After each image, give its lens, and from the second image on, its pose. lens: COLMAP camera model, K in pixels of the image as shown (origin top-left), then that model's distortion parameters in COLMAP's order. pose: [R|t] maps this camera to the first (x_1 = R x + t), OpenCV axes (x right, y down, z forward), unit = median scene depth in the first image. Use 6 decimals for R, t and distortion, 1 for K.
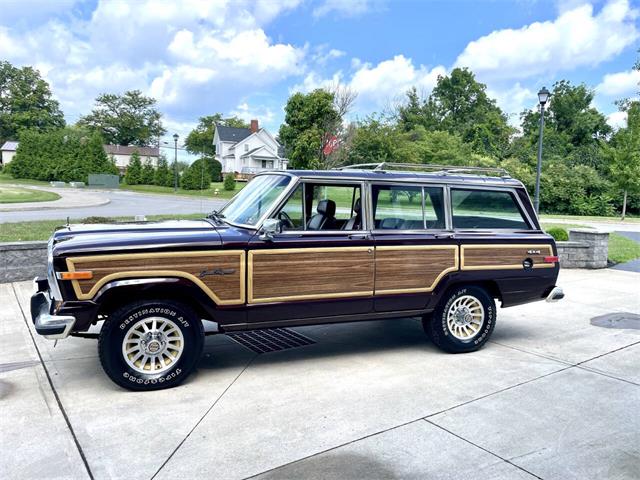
lens RADIAL K [[487.7, 0, 320.0], [0, 487.7, 240.0], [0, 0, 1]] dist [0.090767, -0.124144]
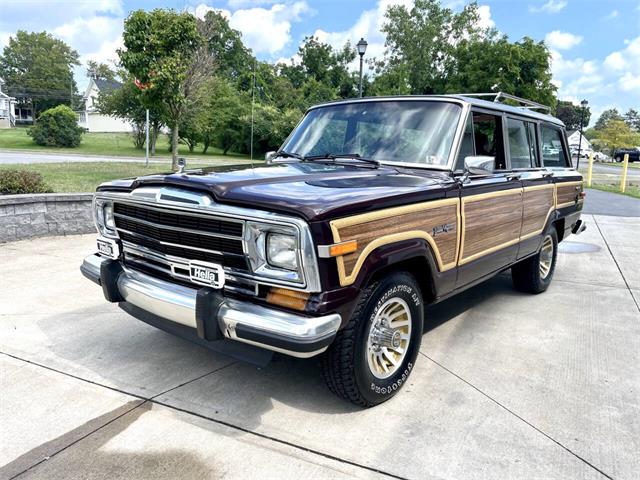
lens RADIAL K [[487.7, 0, 320.0], [0, 487.7, 240.0], [0, 0, 1]] dist [0.090767, -0.124144]
pose [[0.873919, -0.090959, 0.477485, -0.603220], [0.043519, 0.993032, 0.109519, -0.006099], [-0.484119, -0.074931, 0.871788, 0.355752]]
